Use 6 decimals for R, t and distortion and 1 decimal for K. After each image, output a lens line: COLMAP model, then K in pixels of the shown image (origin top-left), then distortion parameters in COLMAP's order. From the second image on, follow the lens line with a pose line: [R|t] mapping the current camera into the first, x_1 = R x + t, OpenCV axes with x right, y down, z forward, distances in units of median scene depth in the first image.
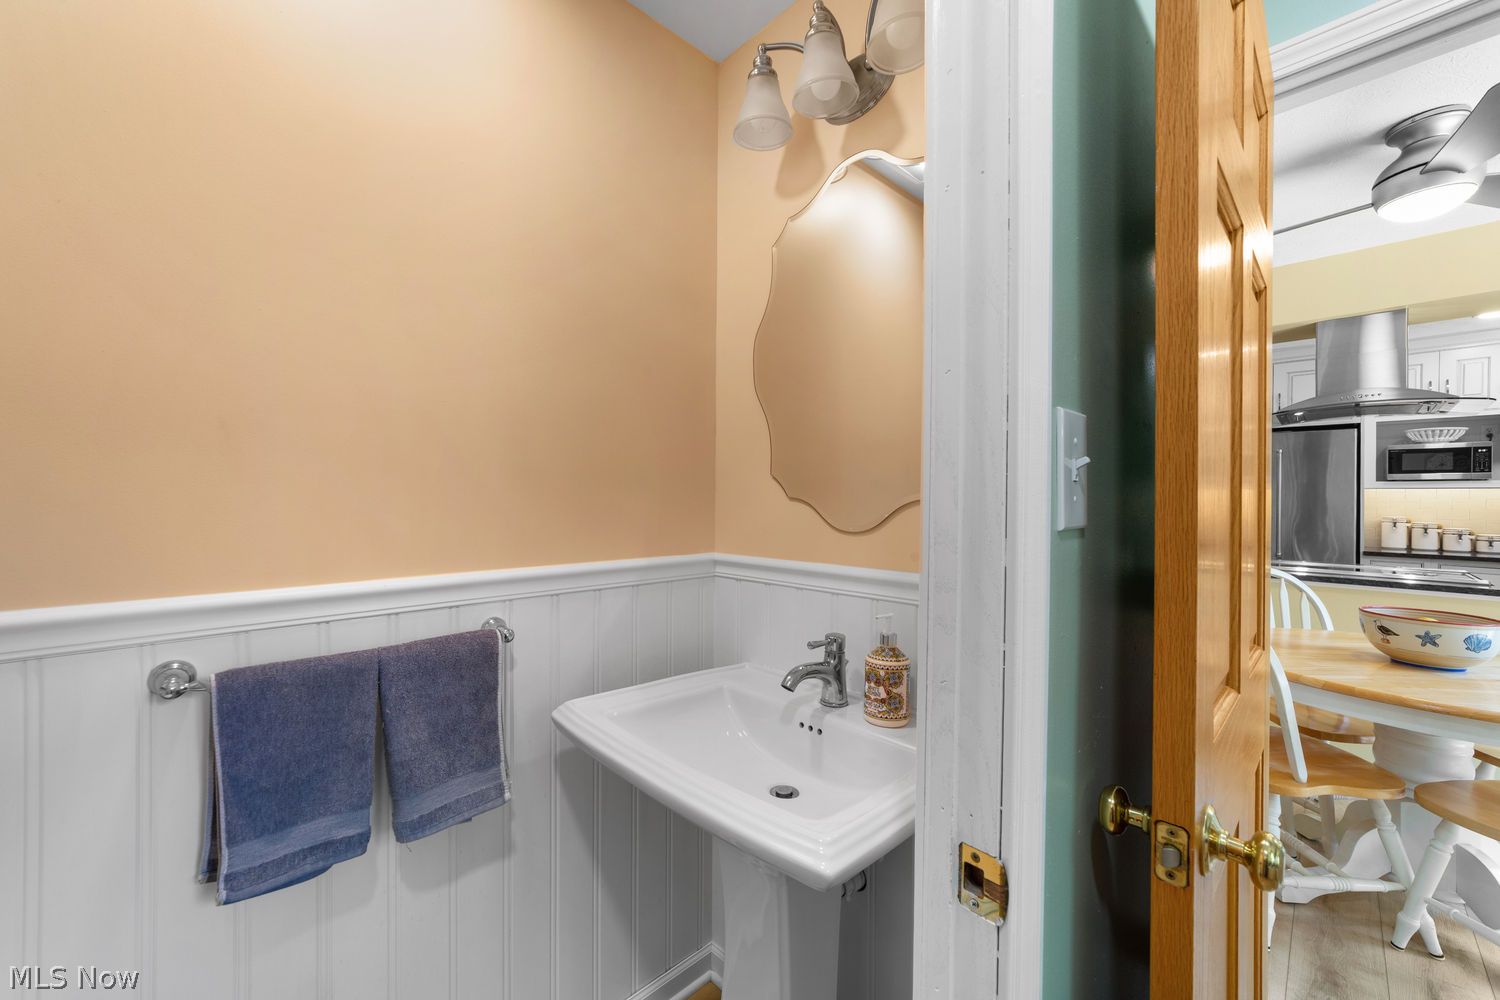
lens RADIAL K [[574.4, 0, 745.5], [0, 574.4, 497.8], [0, 0, 1]] dist [-0.021466, 0.008914]
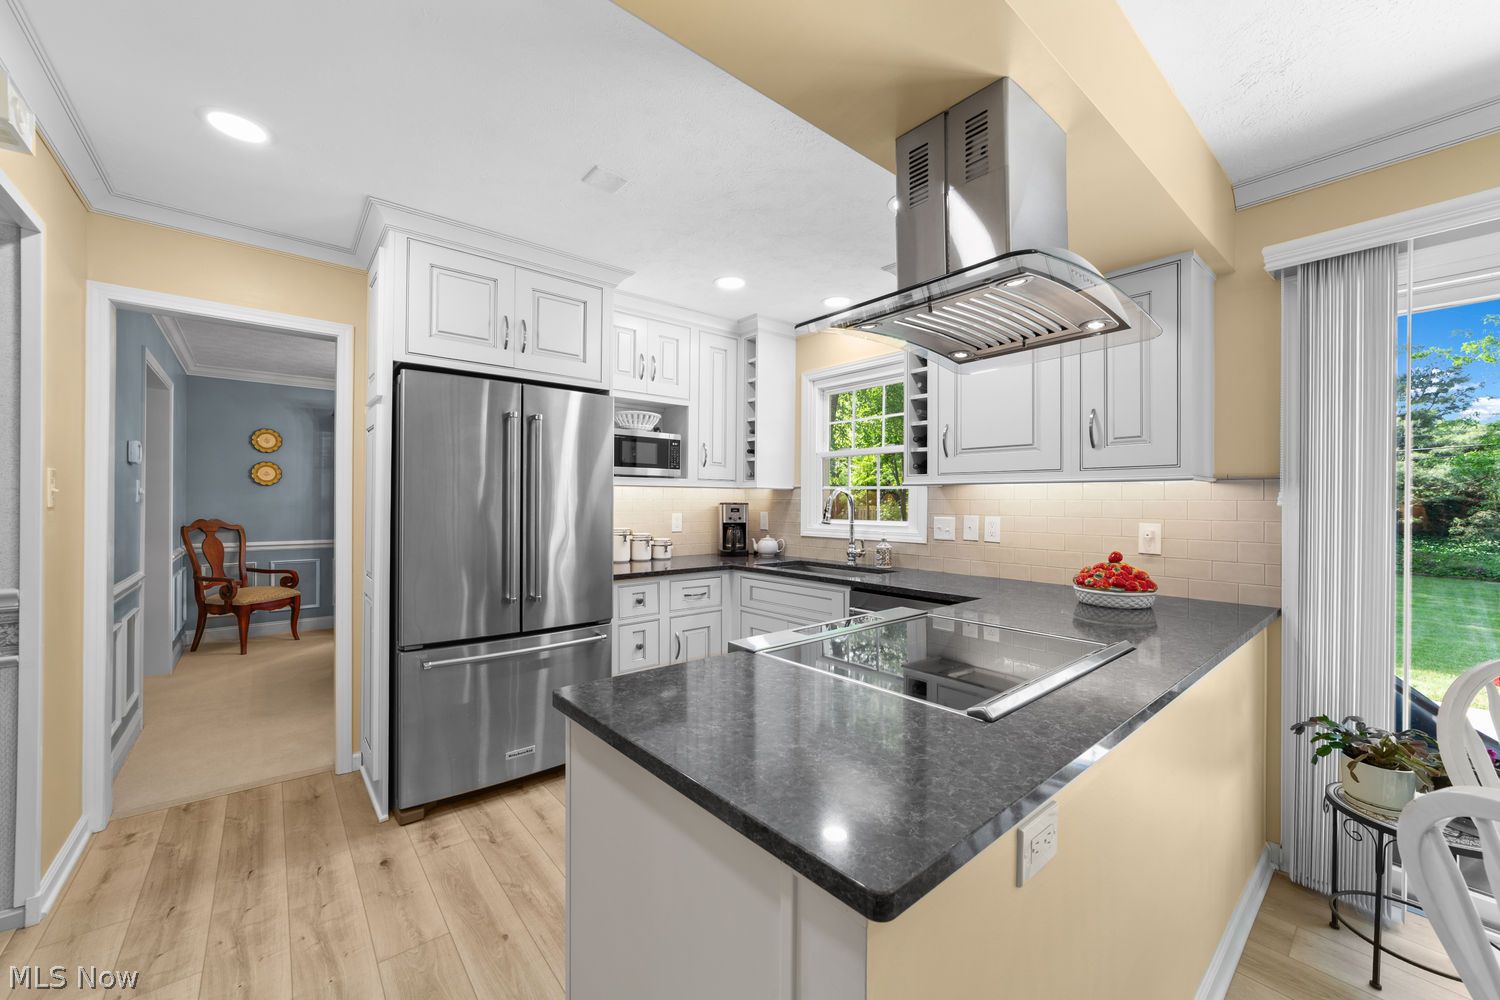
lens RADIAL K [[578.5, 0, 750.0], [0, 578.5, 500.0], [0, 0, 1]] dist [-0.014675, 0.008169]
pose [[0.049665, 0.000639, 0.998766, 0.387634], [-0.006459, 0.999979, -0.000318, 0.002246], [-0.998745, -0.006435, 0.049668, 0.803293]]
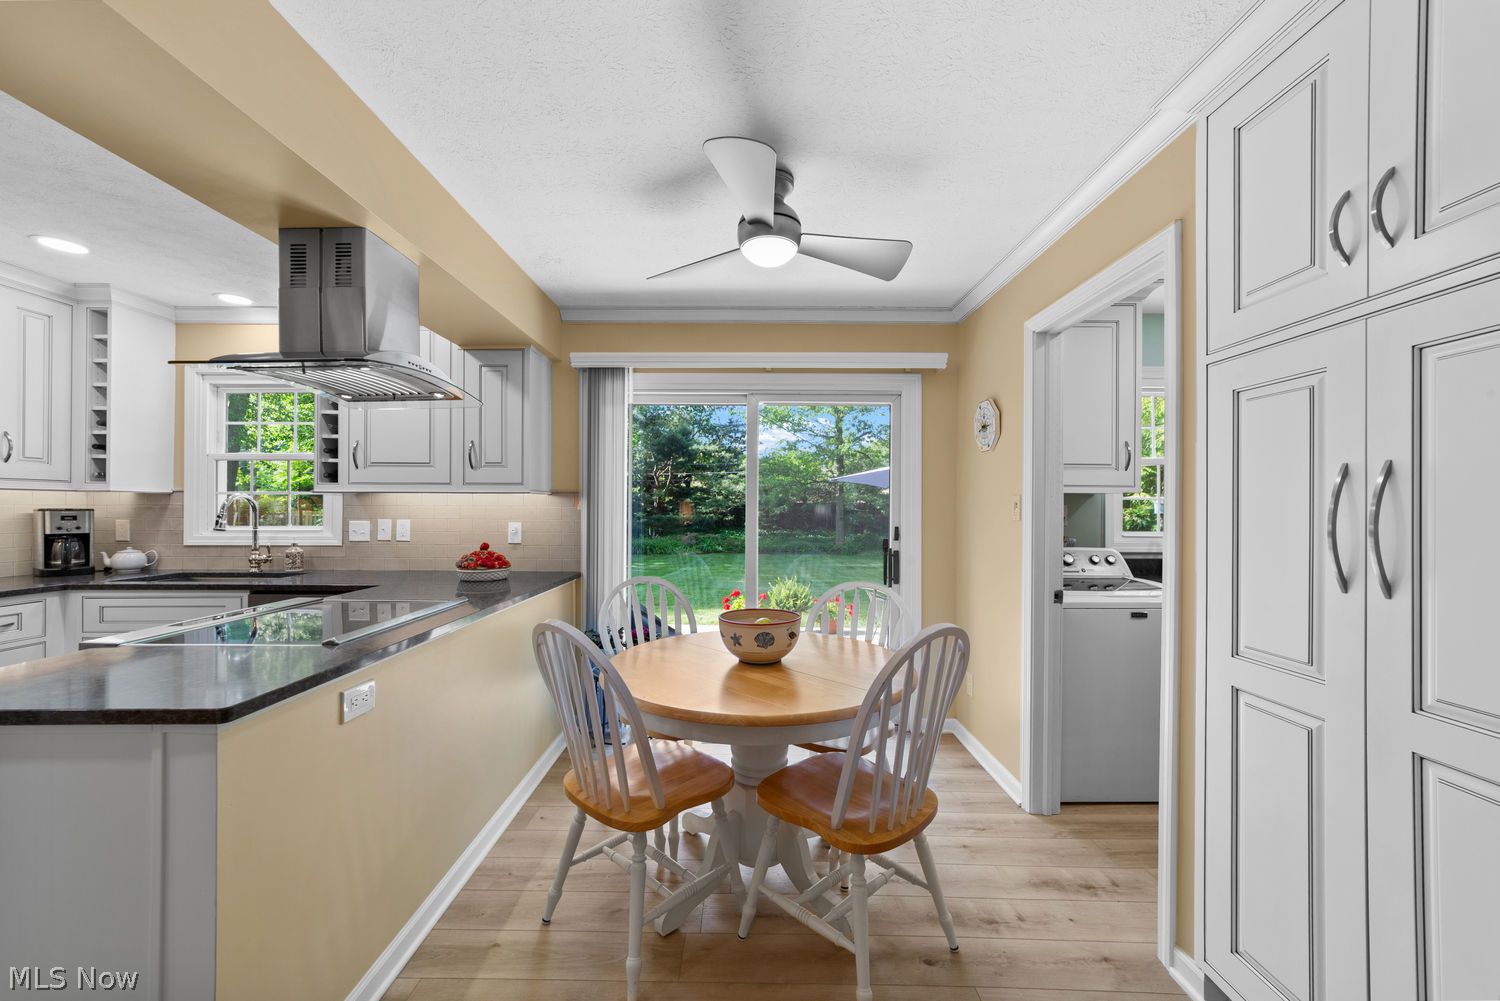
lens RADIAL K [[575.4, 0, 741.9], [0, 575.4, 507.0], [0, 0, 1]] dist [-0.019203, 0.008681]
pose [[-0.722455, -0.003942, 0.691406, 0.174967], [-0.006458, 0.999979, -0.001047, -0.000508], [-0.691388, -0.005221, -0.722465, 0.804182]]
